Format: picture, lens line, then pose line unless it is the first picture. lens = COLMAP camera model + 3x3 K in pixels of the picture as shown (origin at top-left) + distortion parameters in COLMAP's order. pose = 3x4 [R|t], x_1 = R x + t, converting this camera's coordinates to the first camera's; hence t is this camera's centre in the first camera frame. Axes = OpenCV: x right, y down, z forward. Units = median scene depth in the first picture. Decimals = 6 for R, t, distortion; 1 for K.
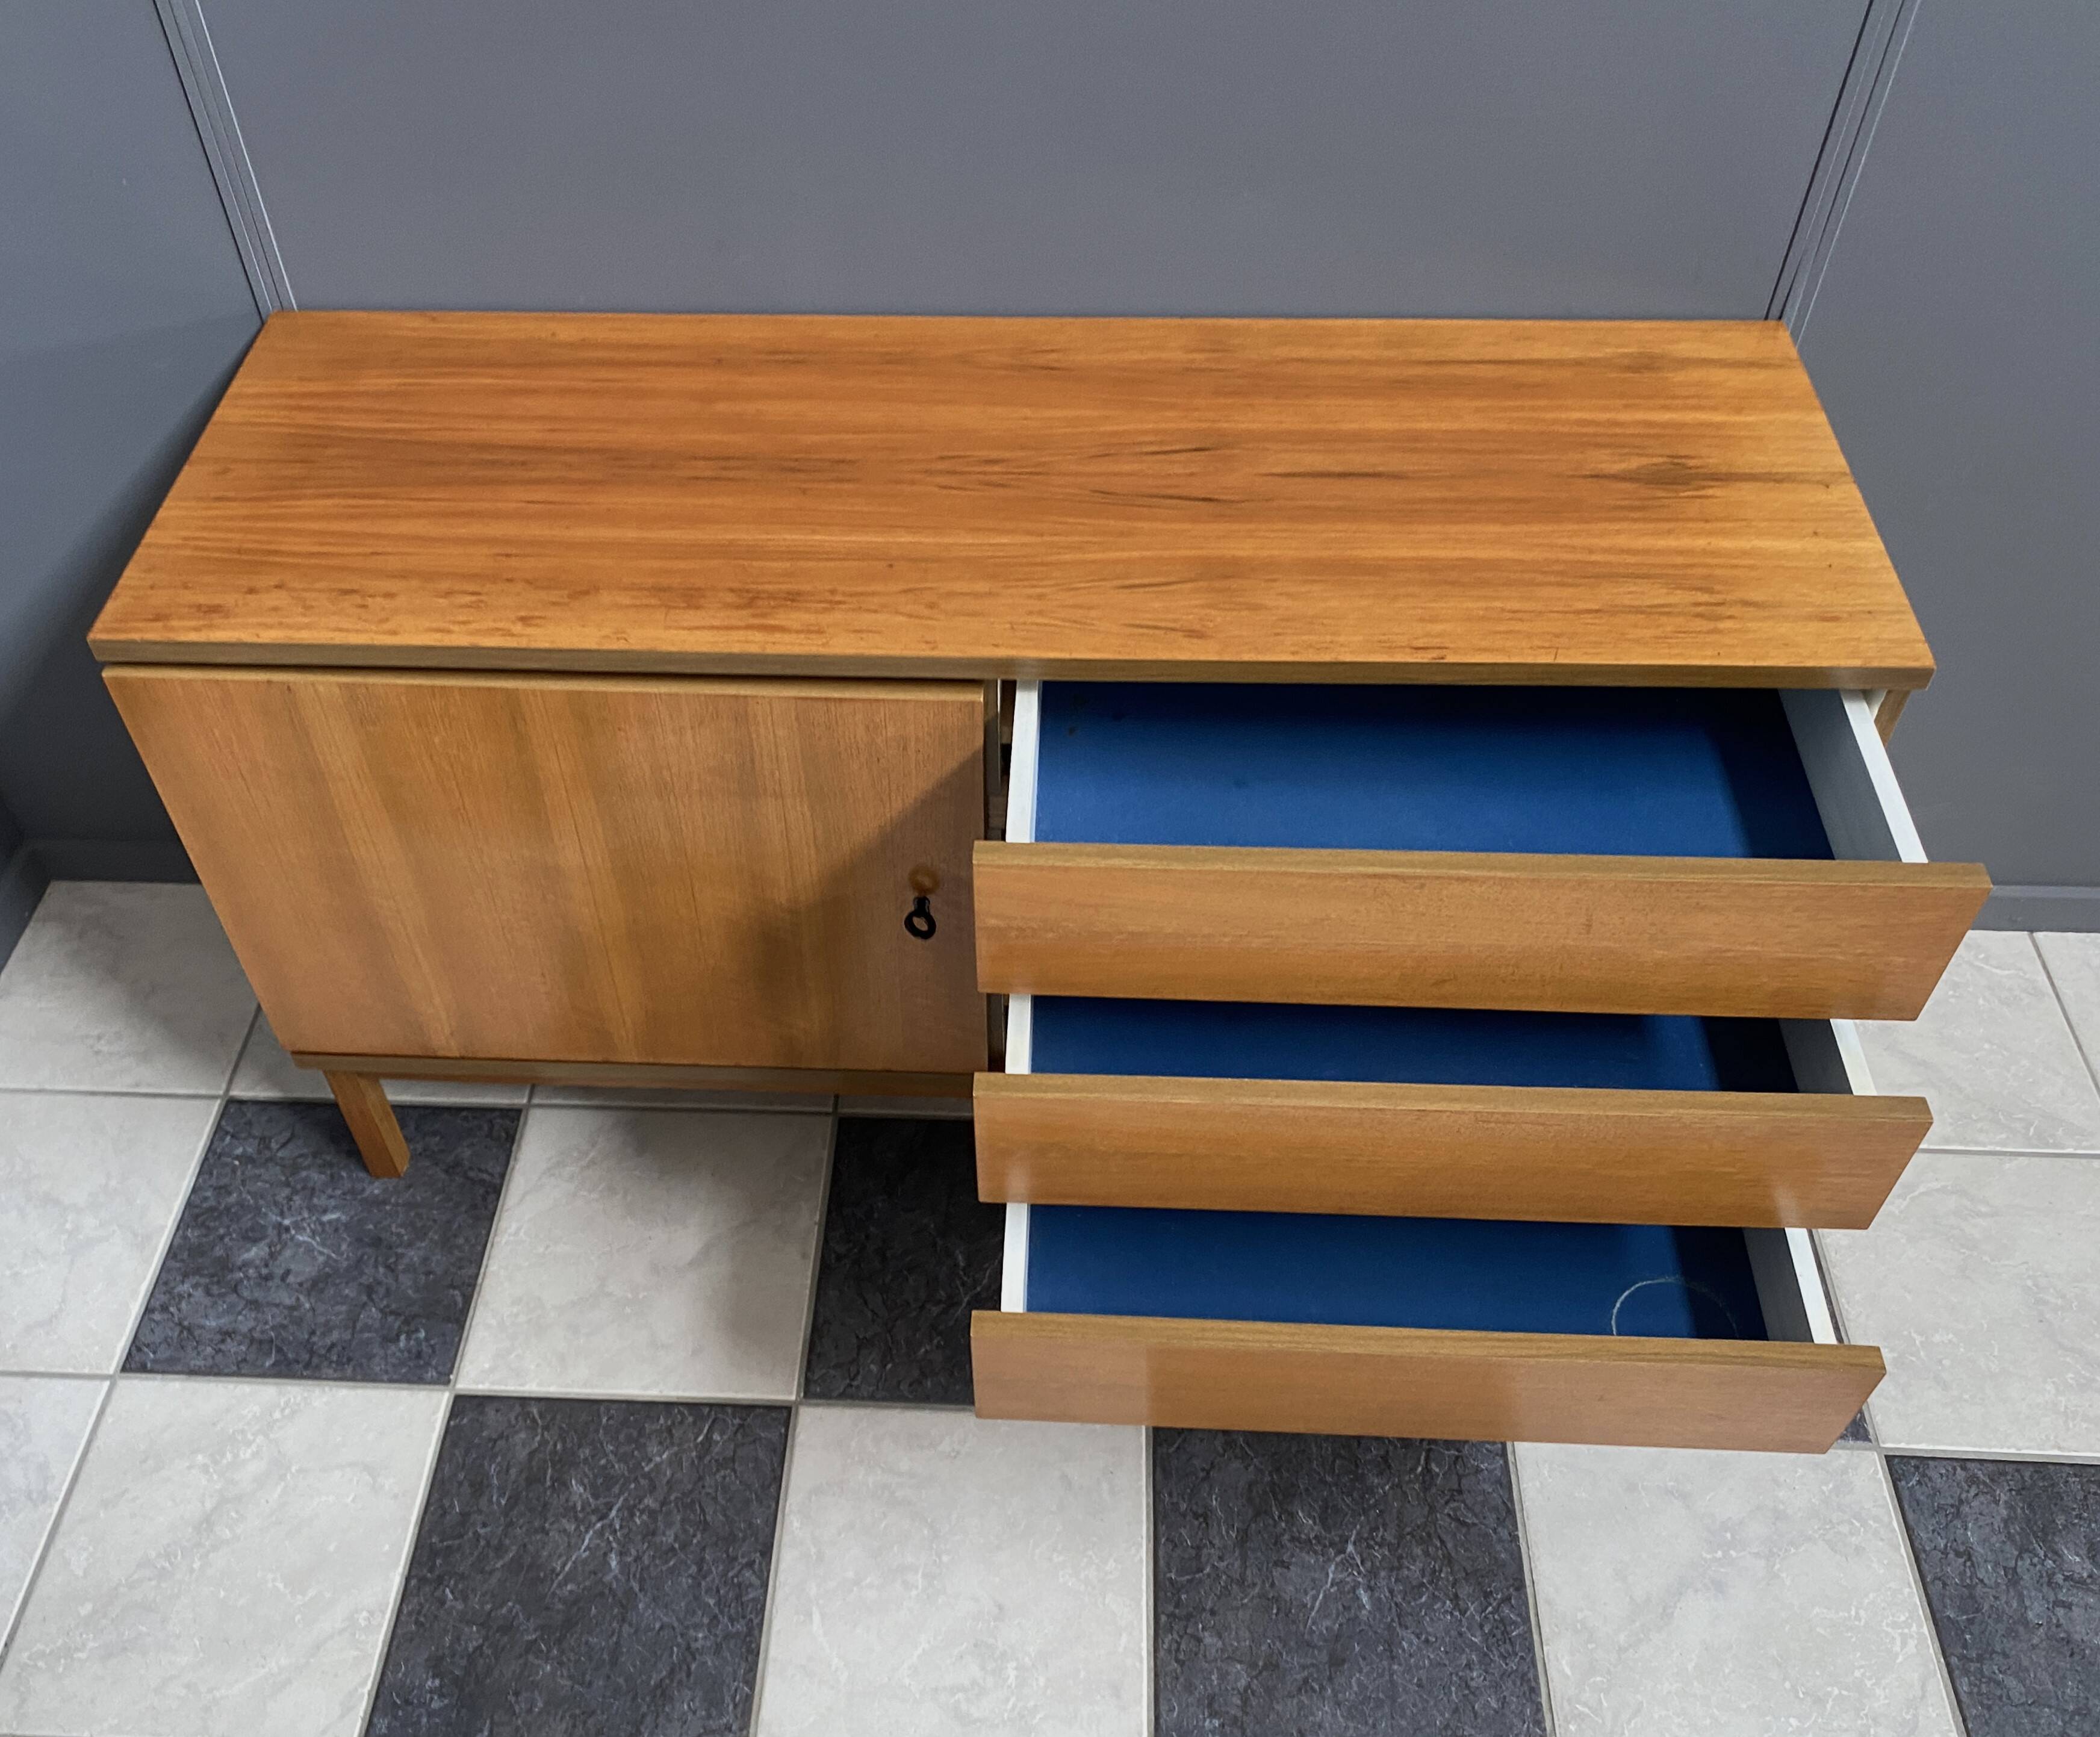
lens RADIAL K [[1873.5, 0, 968.5], [0, 1873.5, 916.0], [0, 0, 1]] dist [0.087431, -0.246766]
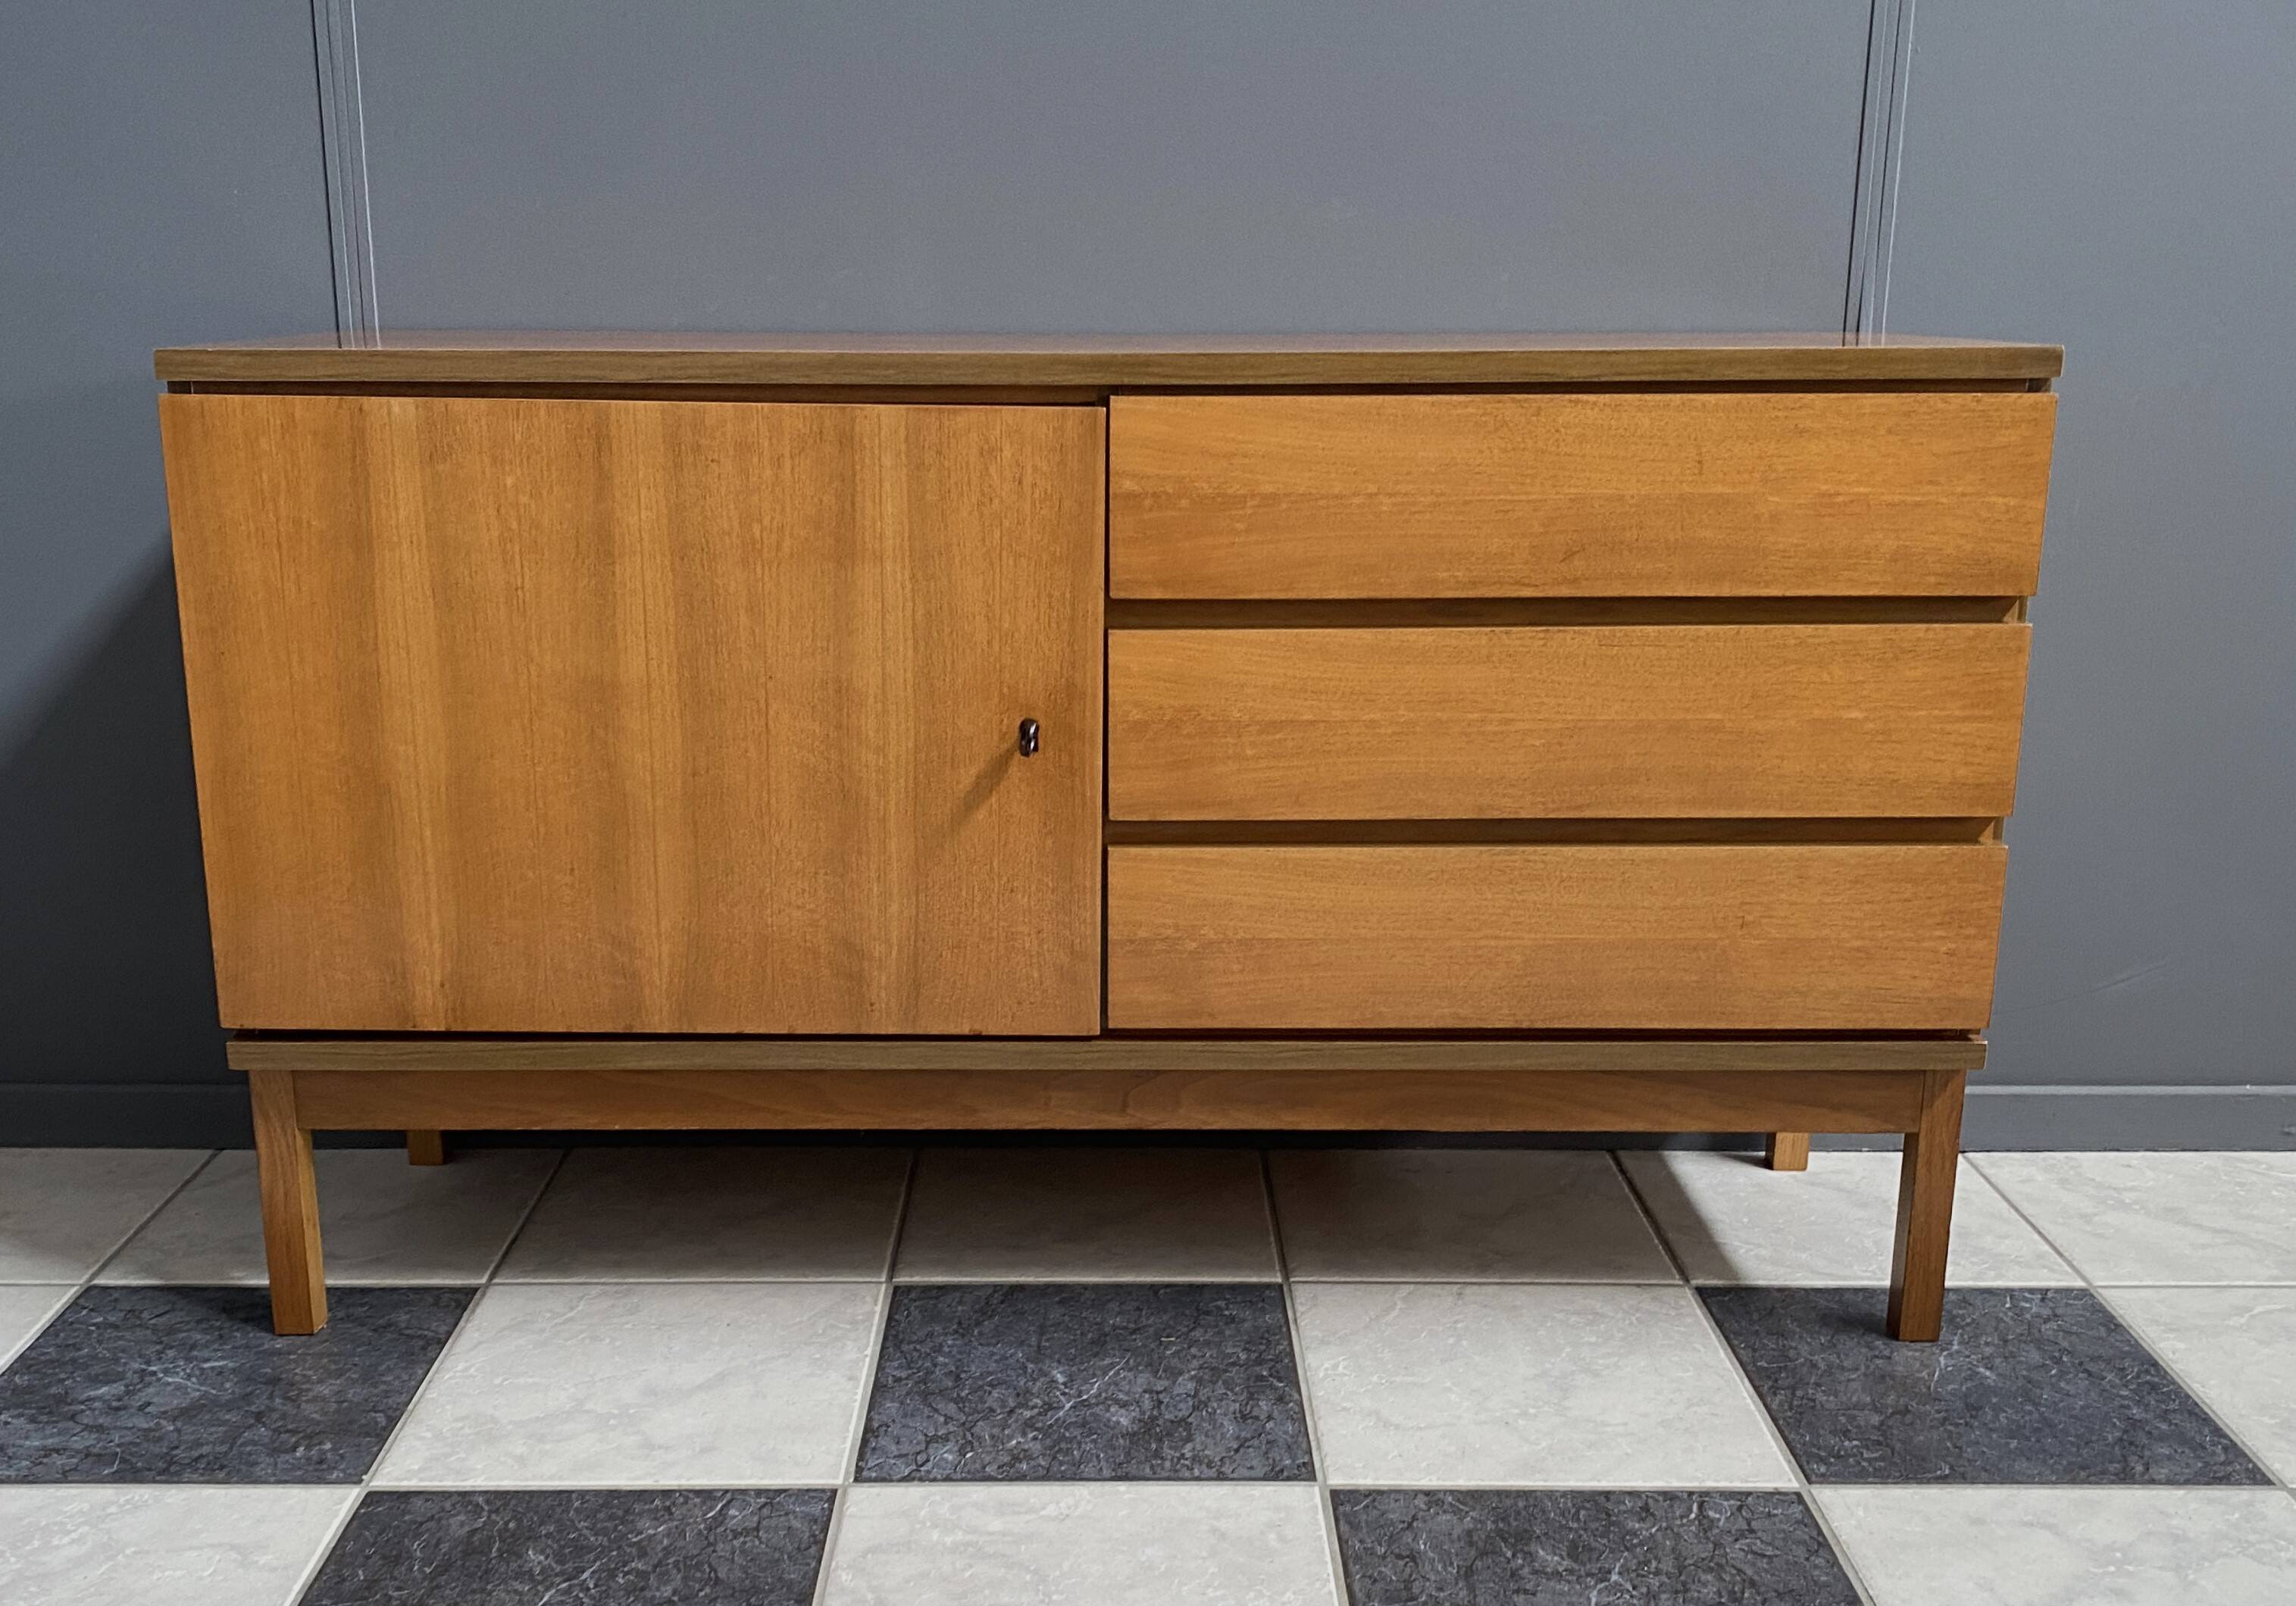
lens RADIAL K [[2345.6, 0, 1108.8], [0, 2345.6, 920.1], [0, 0, 1]] dist [0.131311, -0.366347]
pose [[0.998011, 0.009002, 0.062392, -0.050770], [0.026395, 0.839129, -0.543291, 0.610112], [-0.057245, 0.543857, 0.837223, 0.110768]]
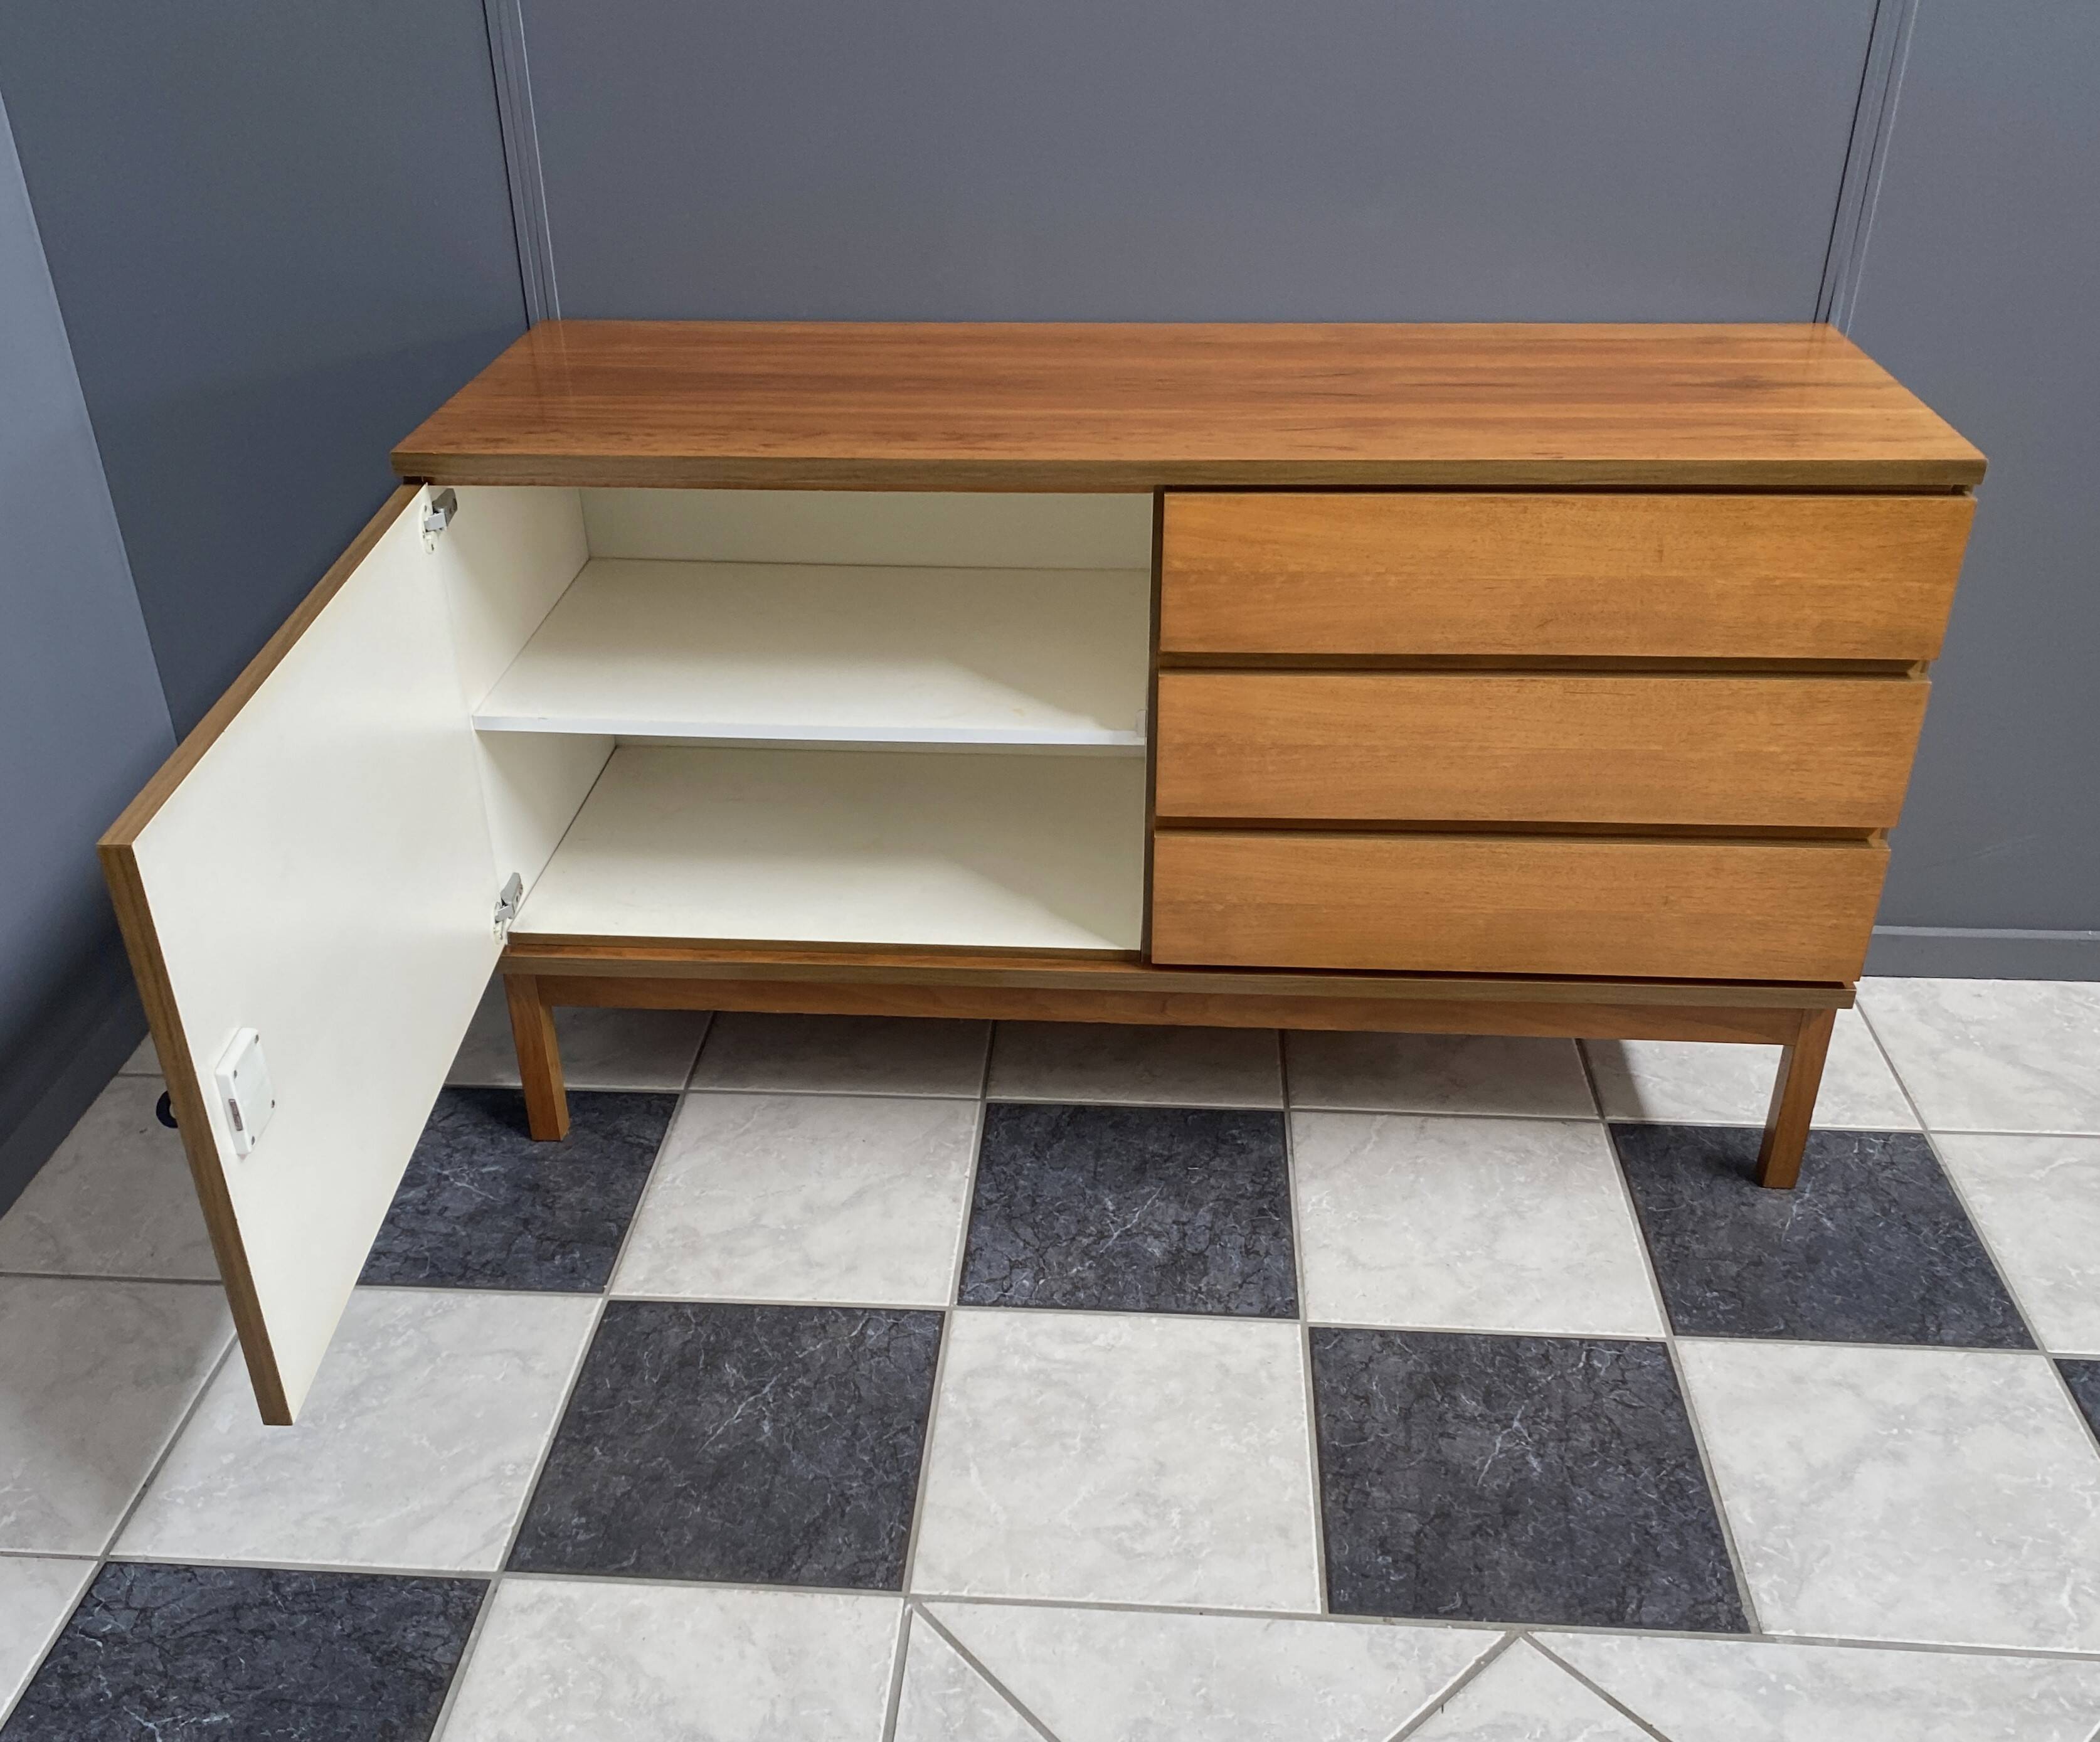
lens RADIAL K [[1950.1, 0, 1024.0], [0, 1950.1, 926.8], [0, 0, 1]] dist [0.109671, -0.286141]
pose [[0.999824, 0.016416, -0.009040, -0.048677], [-0.018374, 0.953613, -0.300474, 0.399034], [0.003688, 0.300587, 0.953747, -0.055532]]
